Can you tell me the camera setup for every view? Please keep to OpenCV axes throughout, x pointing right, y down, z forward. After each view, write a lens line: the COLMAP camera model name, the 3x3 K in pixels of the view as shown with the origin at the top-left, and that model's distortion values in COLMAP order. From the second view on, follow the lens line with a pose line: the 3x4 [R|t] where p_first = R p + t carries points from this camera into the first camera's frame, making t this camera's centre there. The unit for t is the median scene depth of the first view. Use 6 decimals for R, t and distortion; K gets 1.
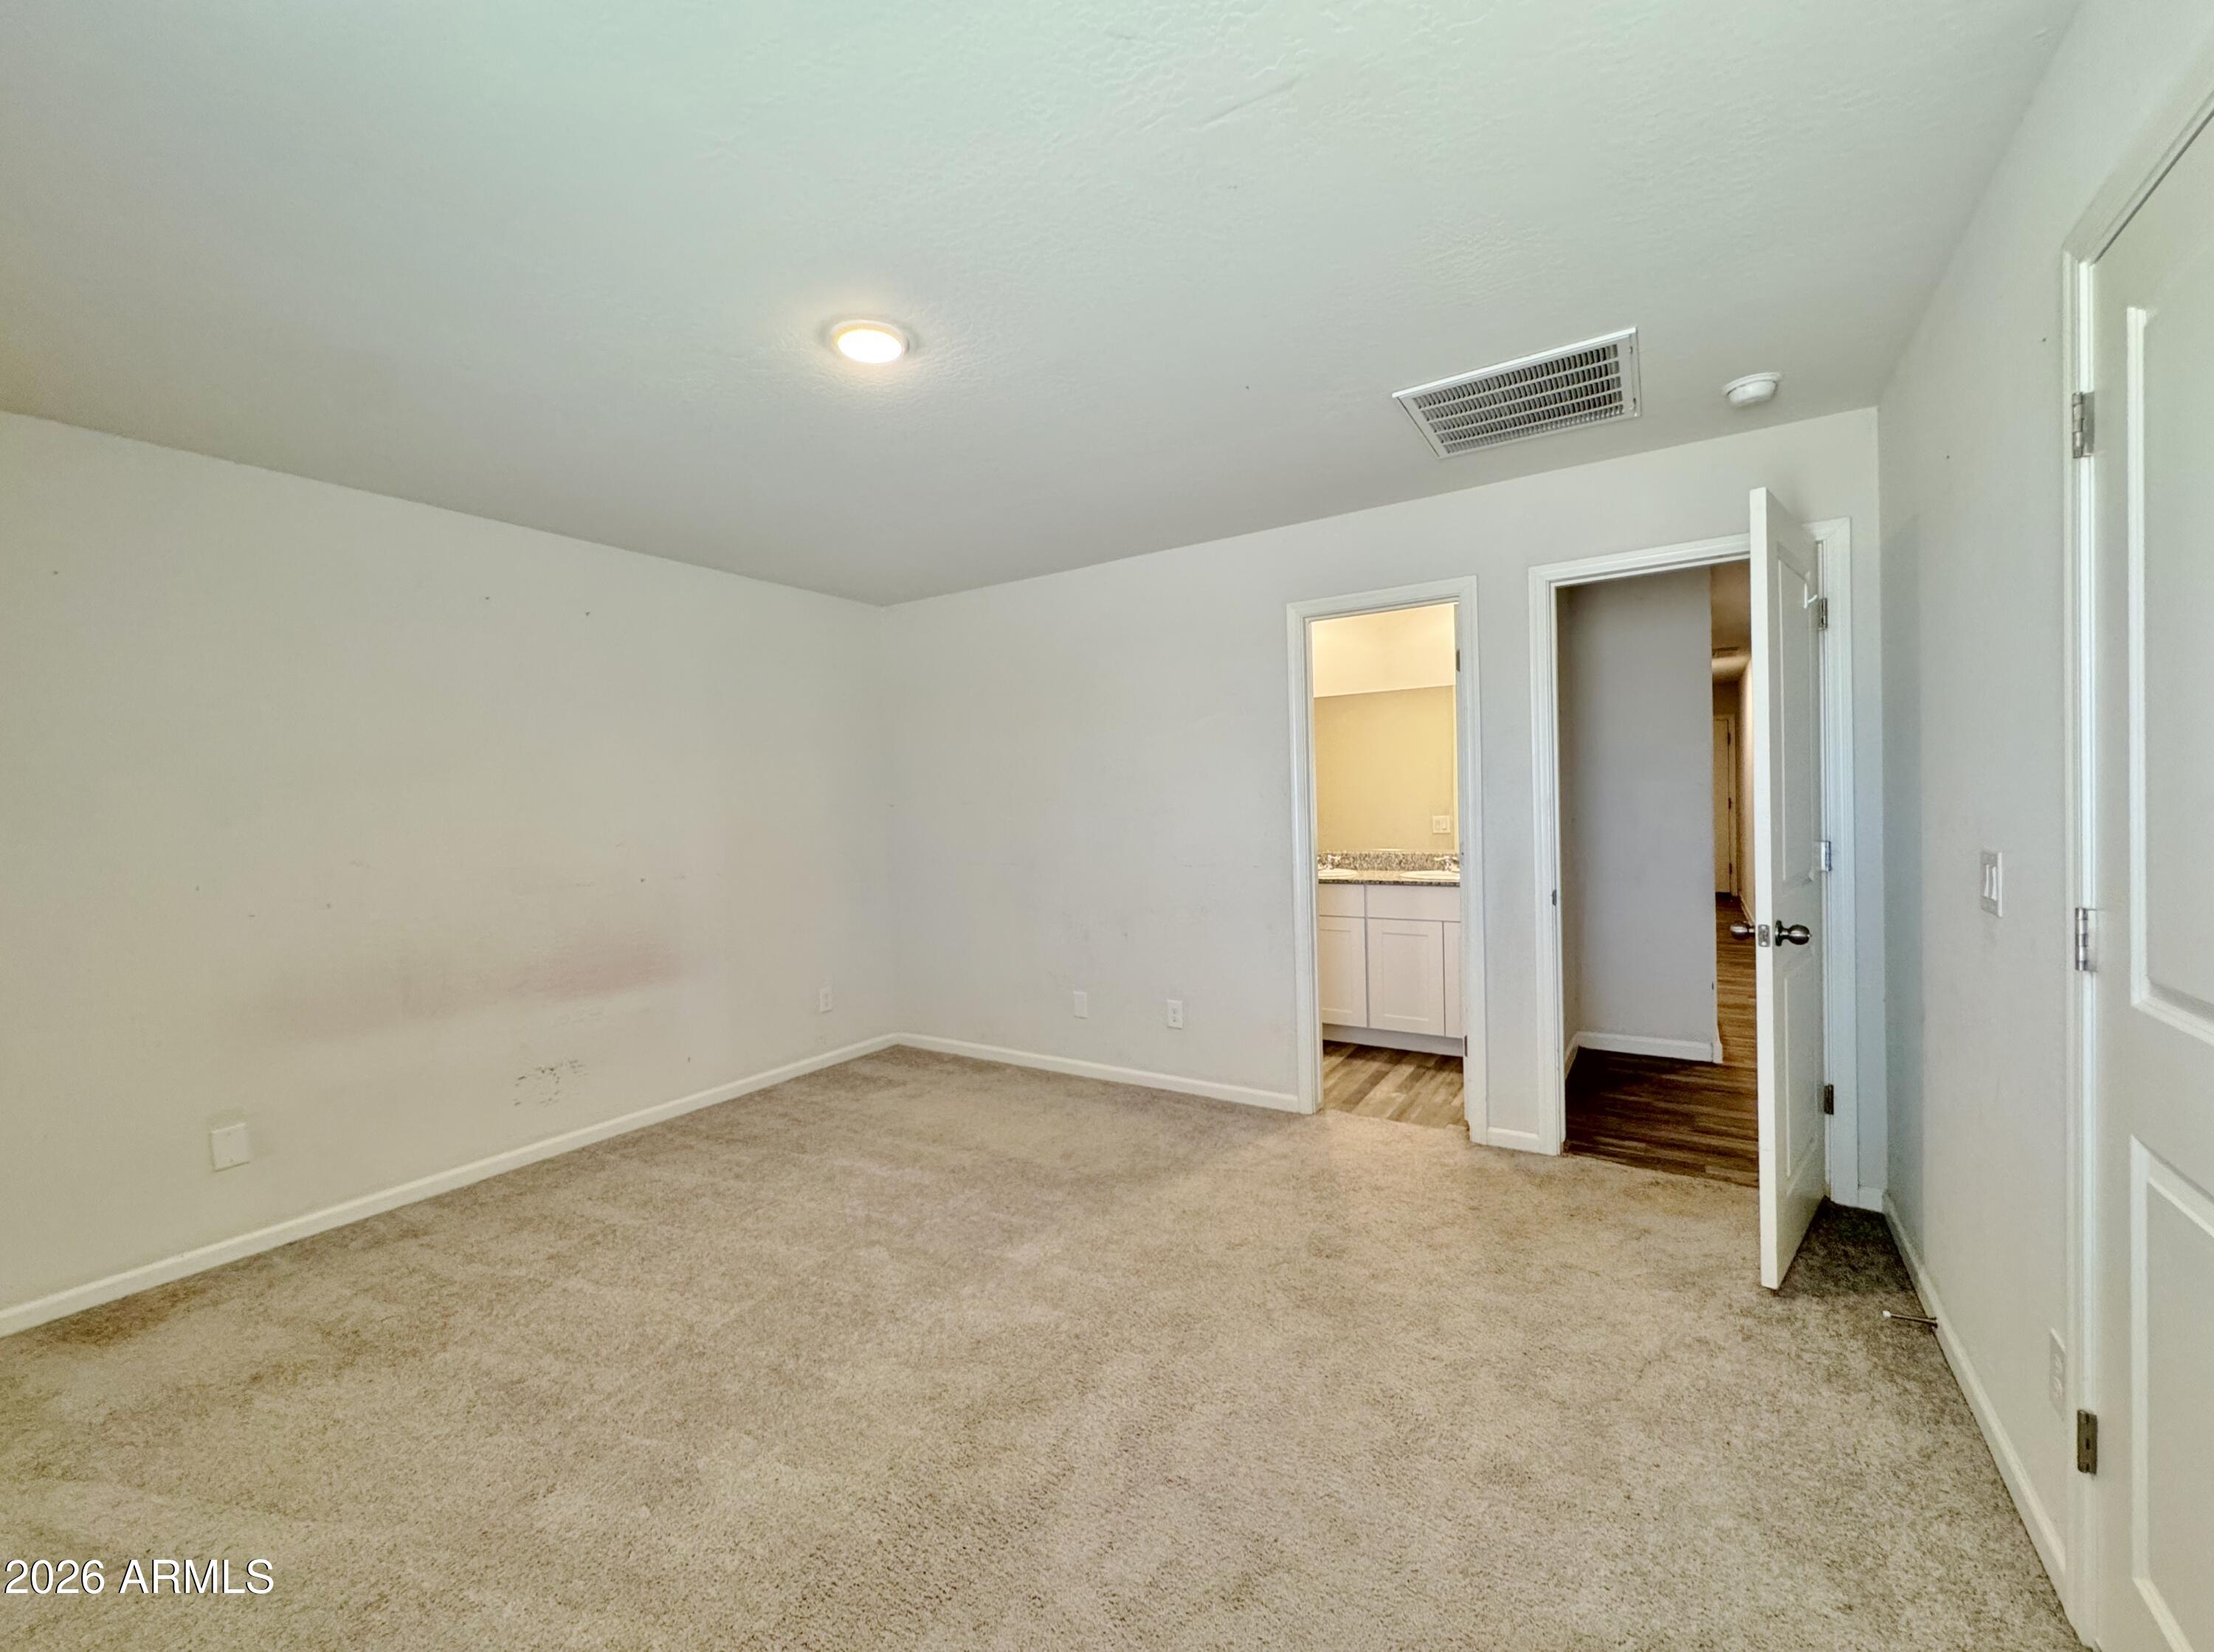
lens RADIAL K [[889.6, 0, 1110.9], [0, 889.6, 825.9], [0, 0, 1]] dist [-0.001987, 0.000047]
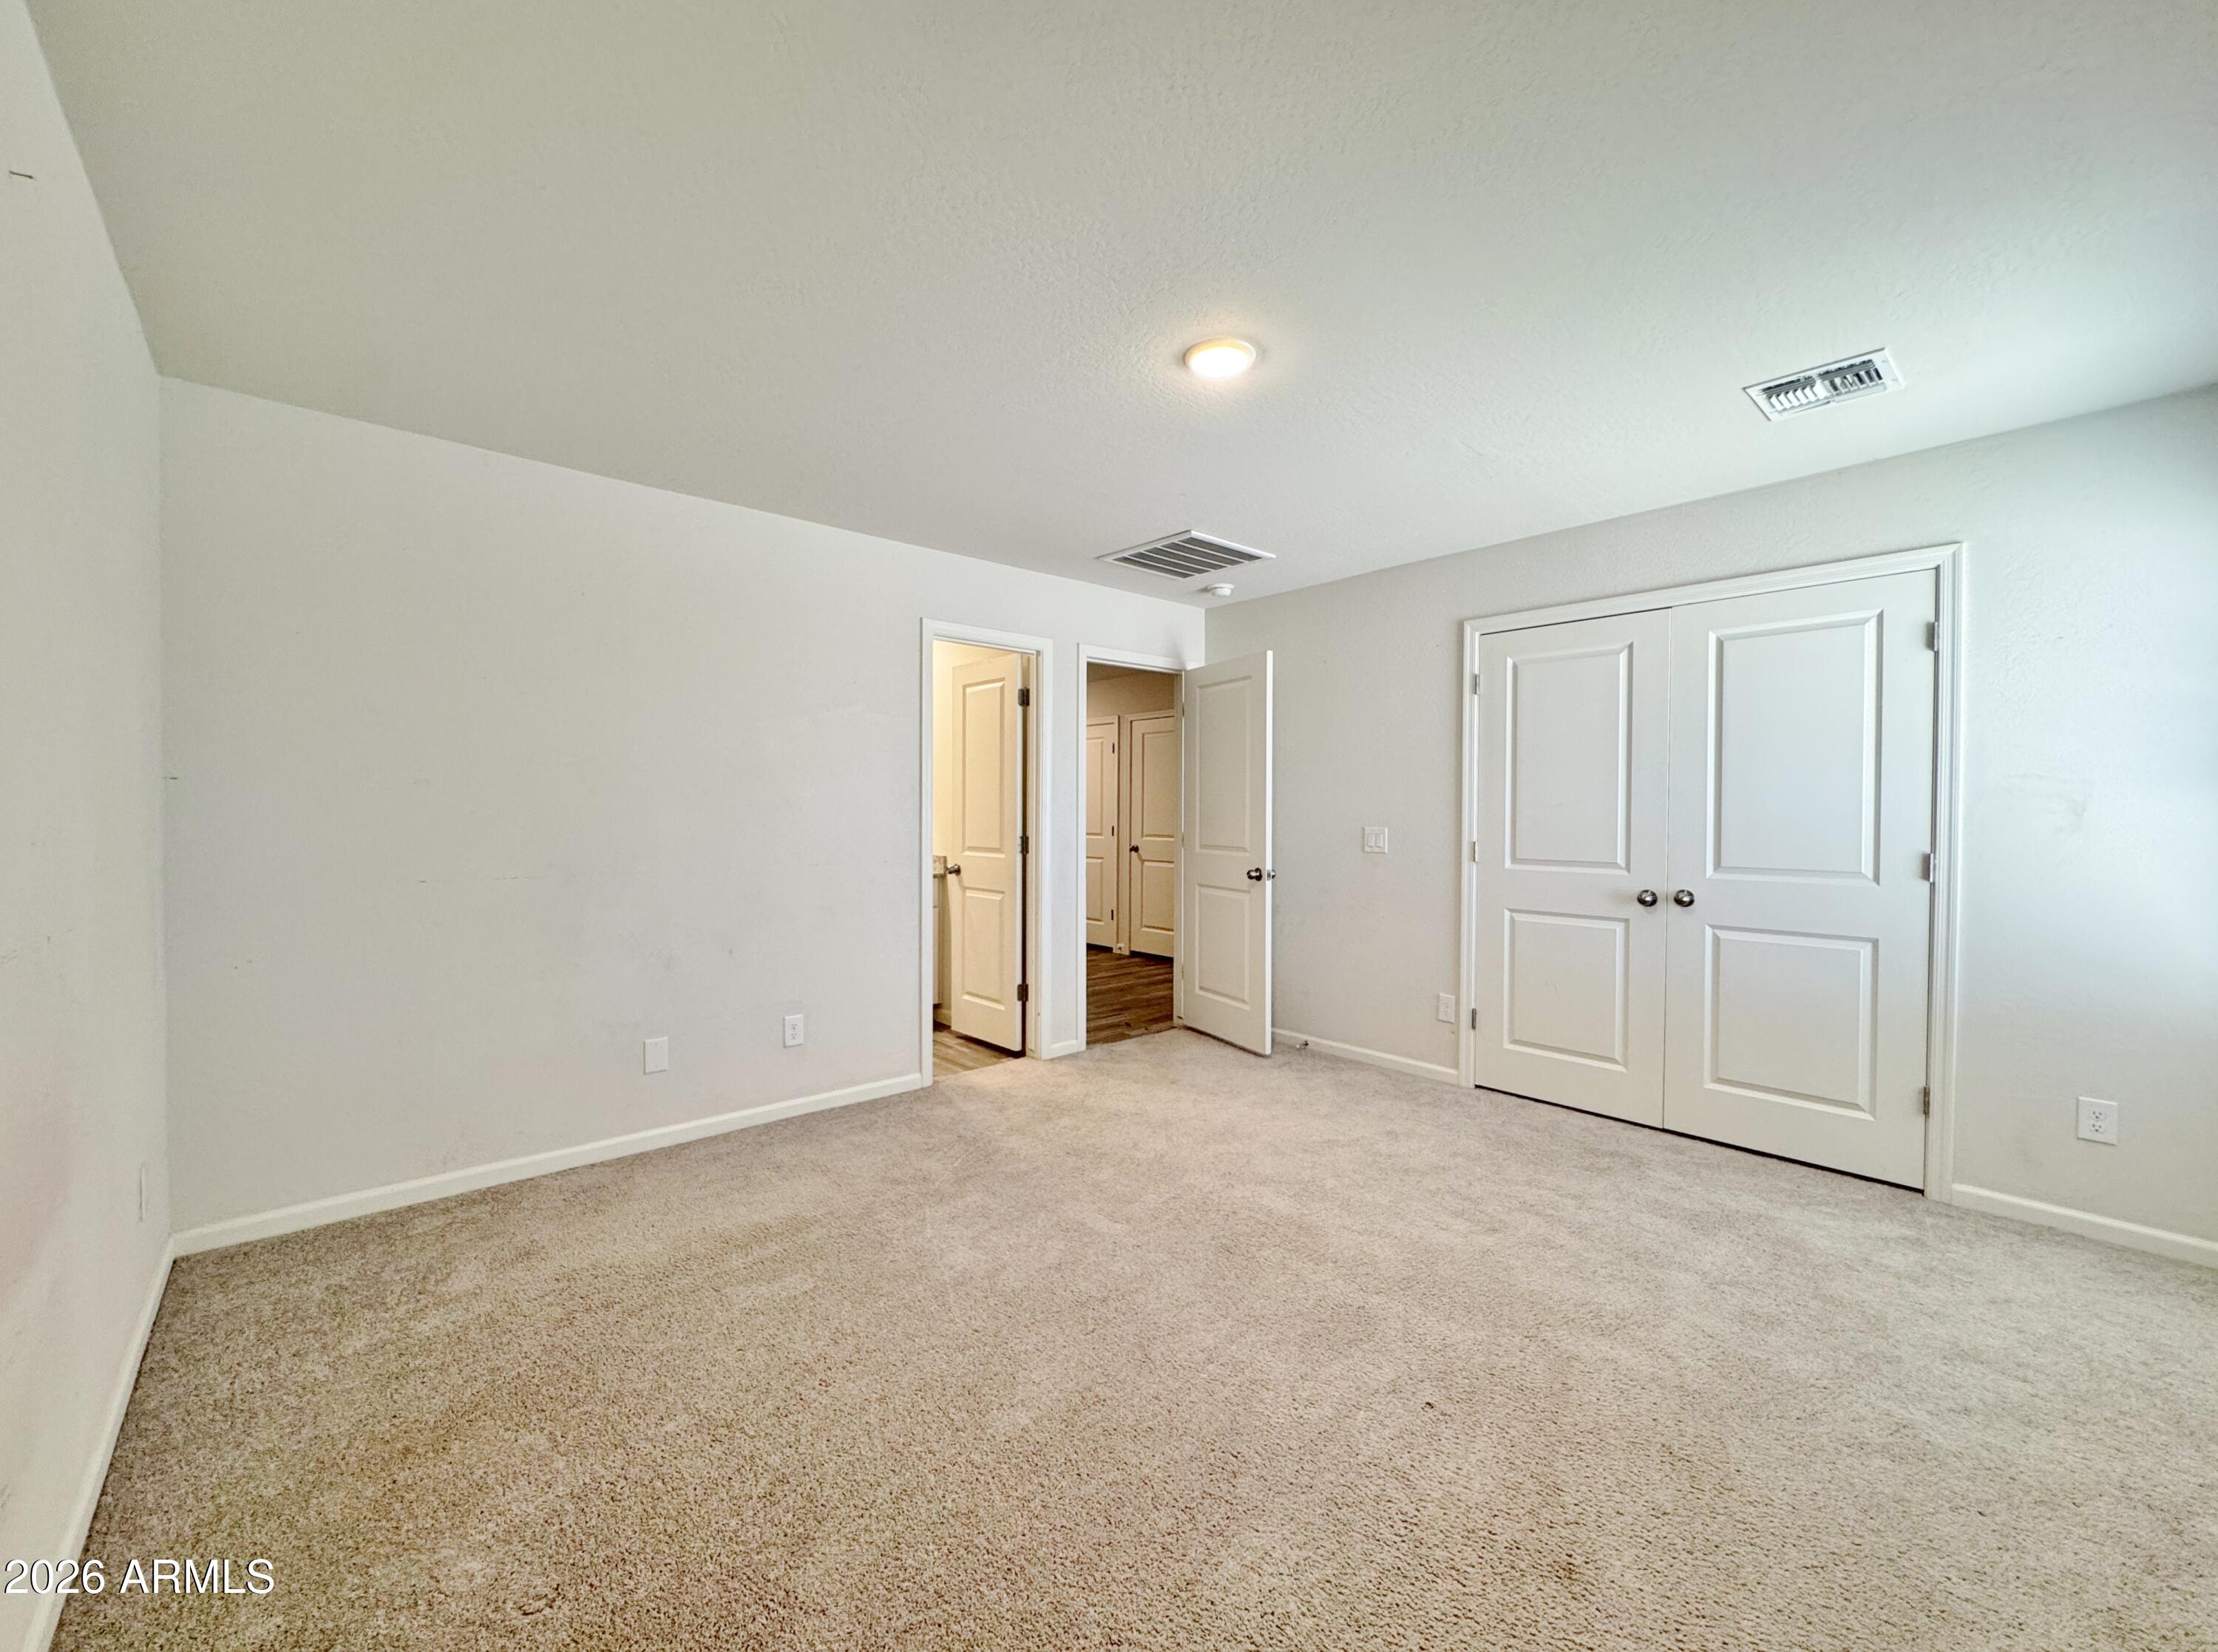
lens RADIAL K [[893.8, 0, 1111.7], [0, 893.8, 825.2], [0, 0, 1]] dist [-0.004763, 0.000844]
pose [[0.274873, 0.010747, 0.961420, -0.892219], [0.012958, 0.999805, -0.014881, 0.026155], [-0.961393, 0.016549, 0.274681, 0.549910]]
